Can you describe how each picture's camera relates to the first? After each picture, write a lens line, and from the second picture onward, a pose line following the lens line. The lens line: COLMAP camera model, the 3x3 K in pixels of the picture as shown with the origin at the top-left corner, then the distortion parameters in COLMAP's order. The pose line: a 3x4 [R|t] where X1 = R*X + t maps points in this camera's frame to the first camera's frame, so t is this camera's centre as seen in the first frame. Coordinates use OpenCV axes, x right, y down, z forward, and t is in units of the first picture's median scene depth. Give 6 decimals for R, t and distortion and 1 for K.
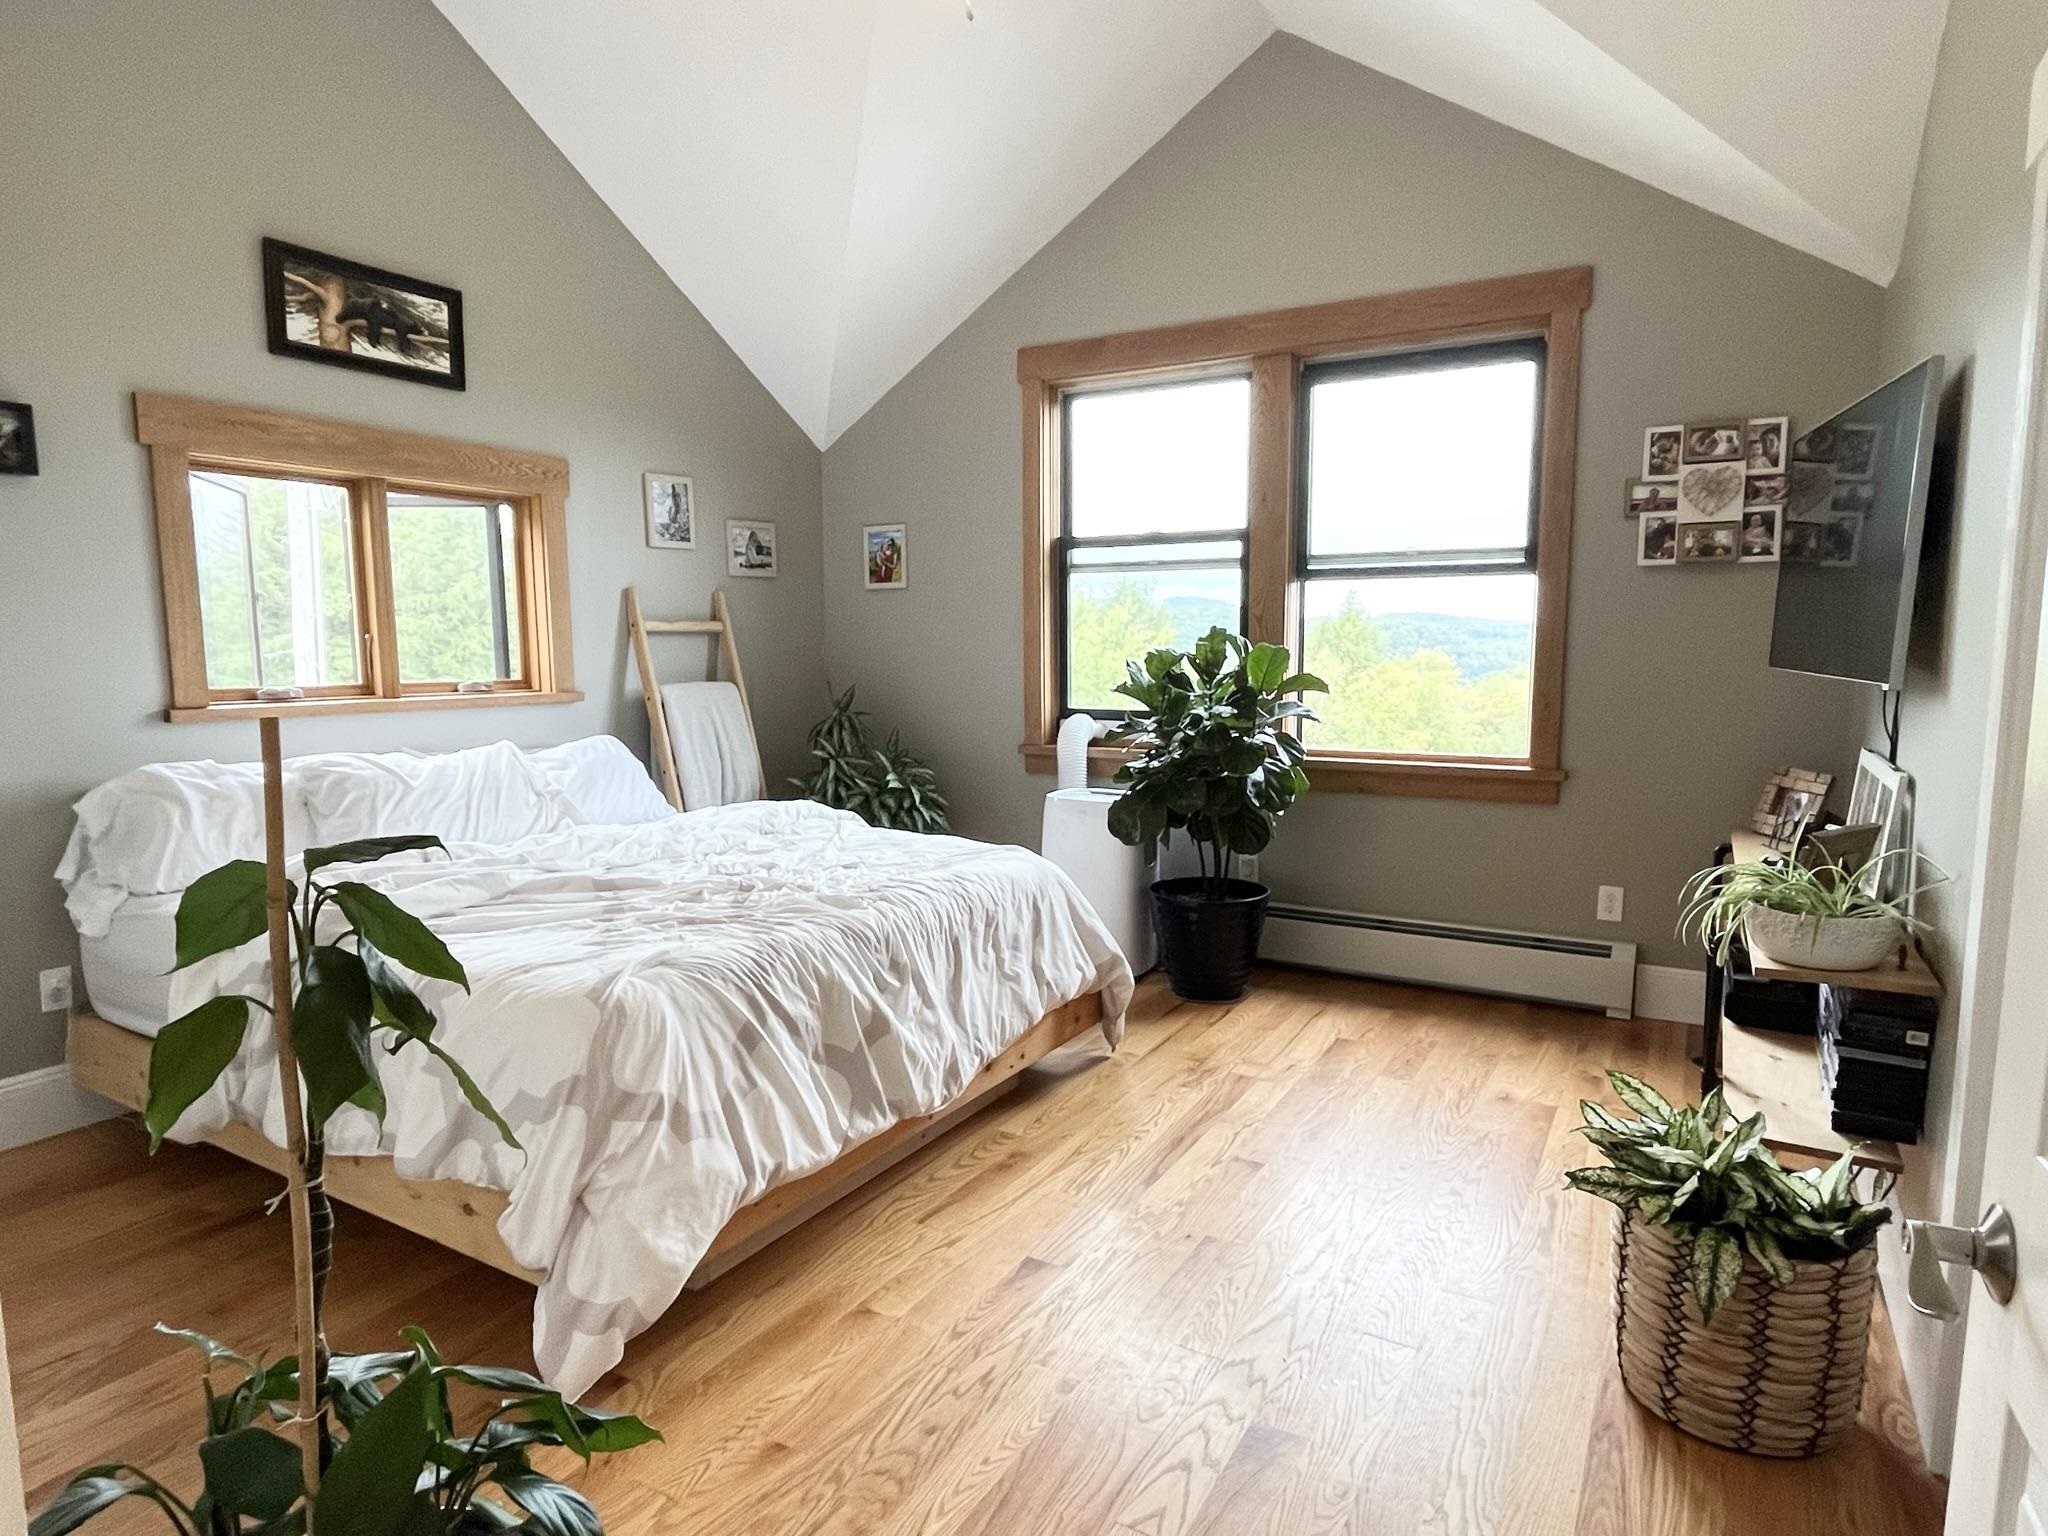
lens RADIAL K [[1182.1, 0, 1029.5], [0, 1182.1, 770.1], [0, 0, 1]] dist [-0.002943, 0.000246]
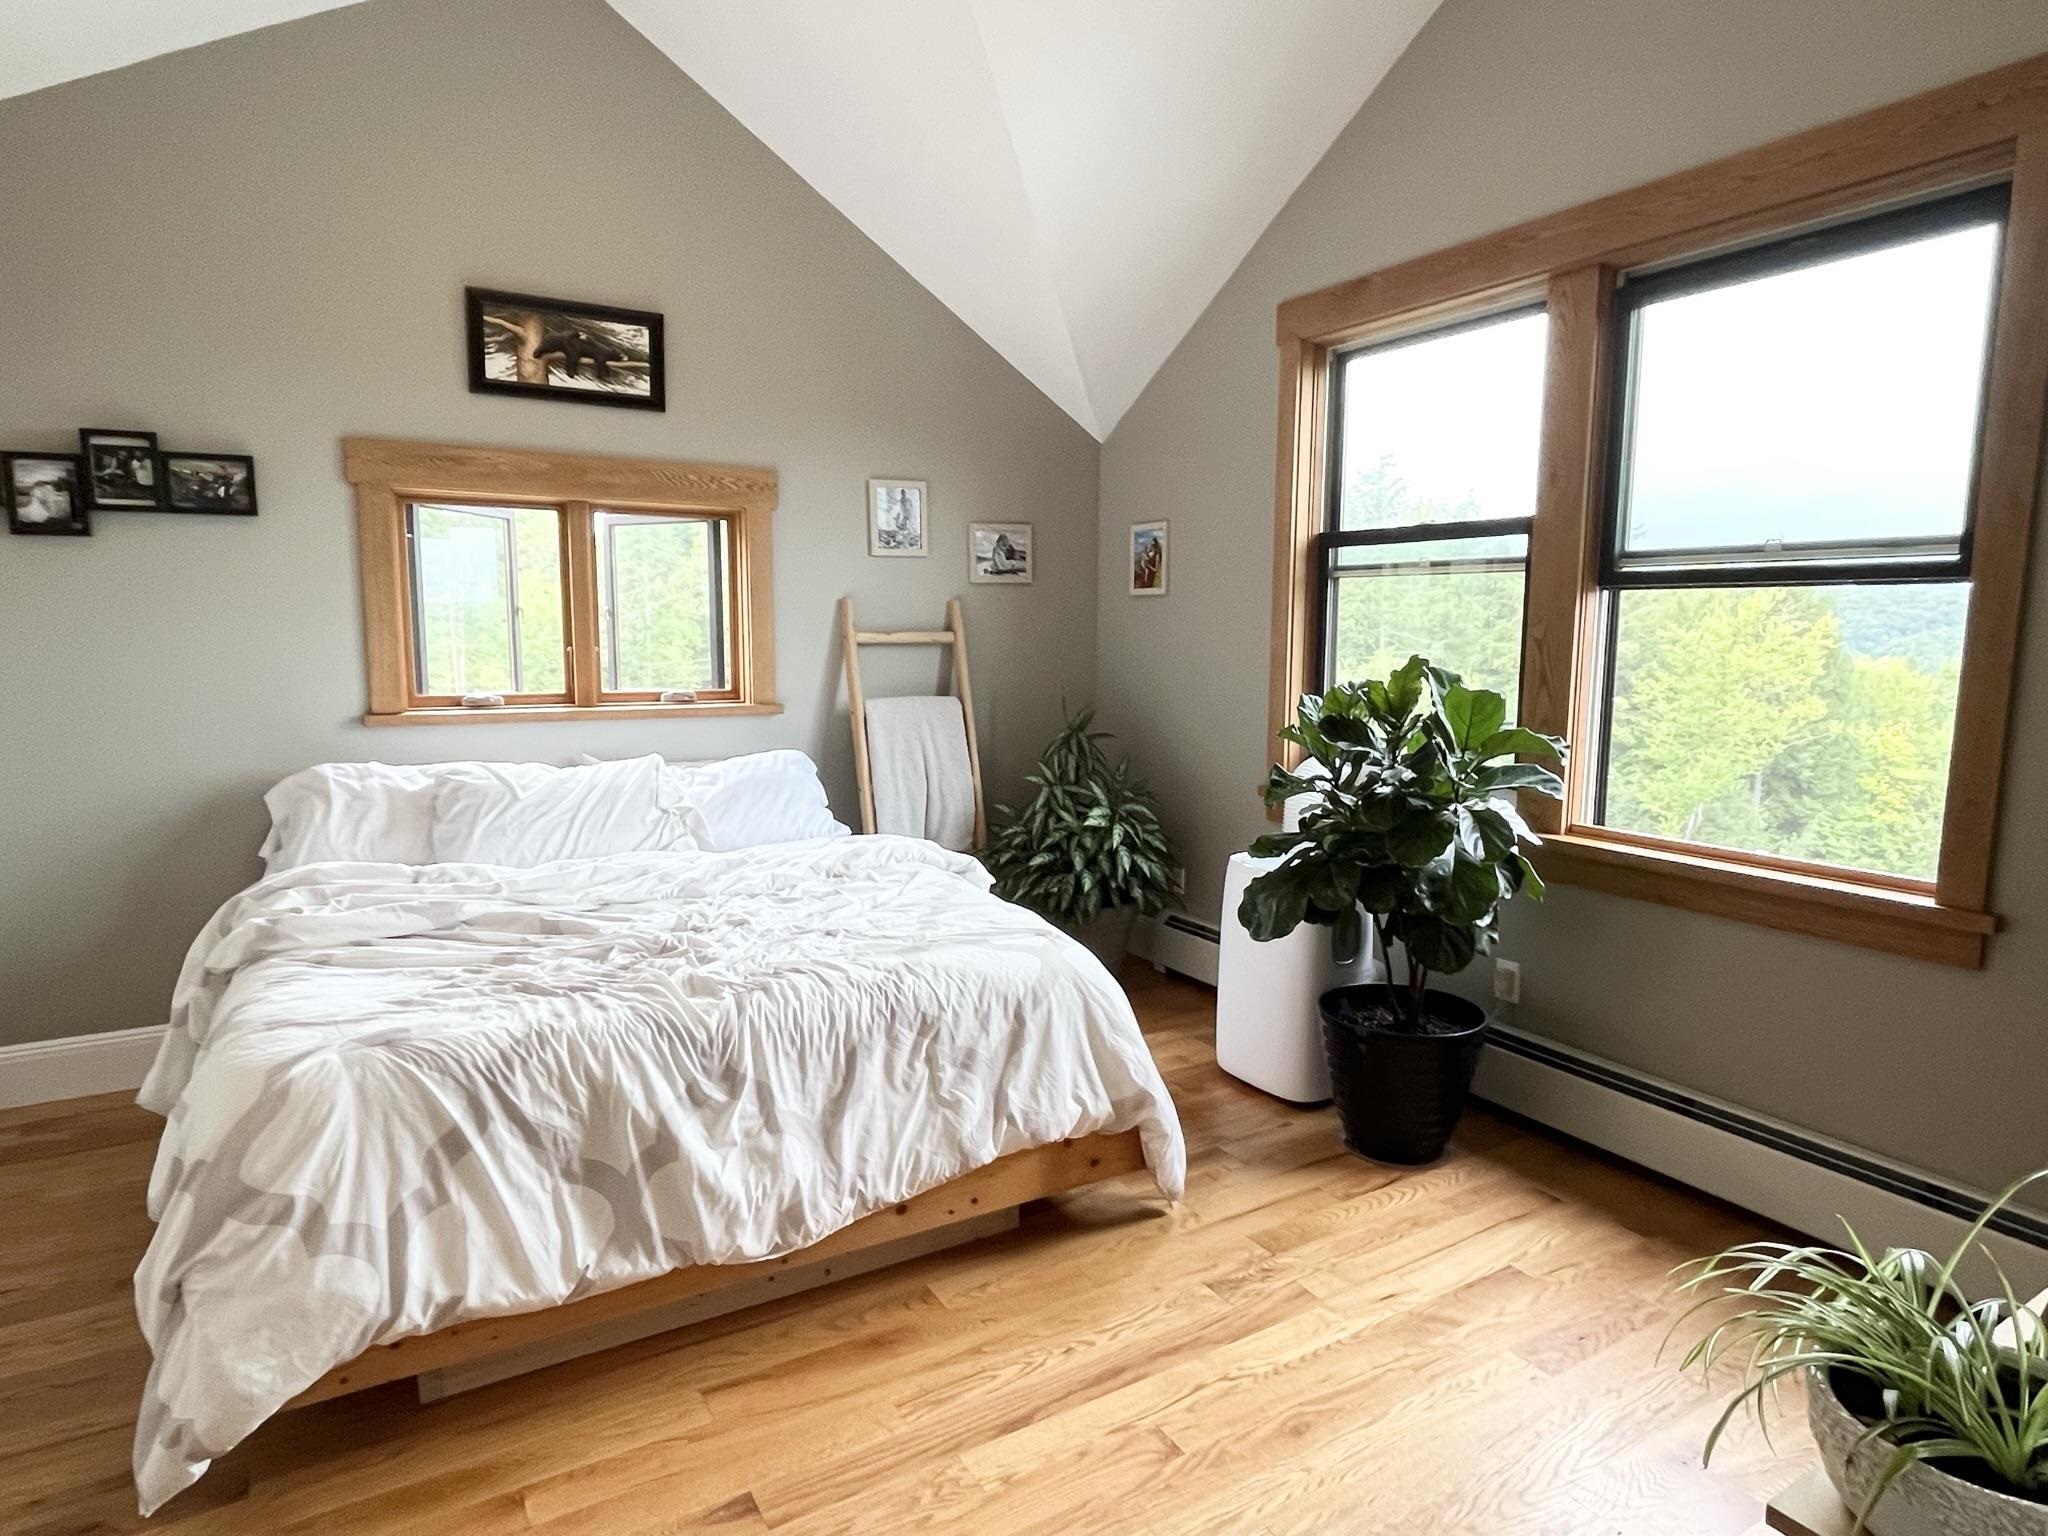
lens RADIAL K [[1178.2, 0, 1018.9], [0, 1178.2, 763.7], [0, 0, 1]] dist [-0.001144, 0.000344]
pose [[0.874094, 0.067794, -0.481003, 0.322383], [-0.063635, 0.997661, 0.024975, -0.062636], [0.481571, 0.008778, 0.876363, 0.263794]]
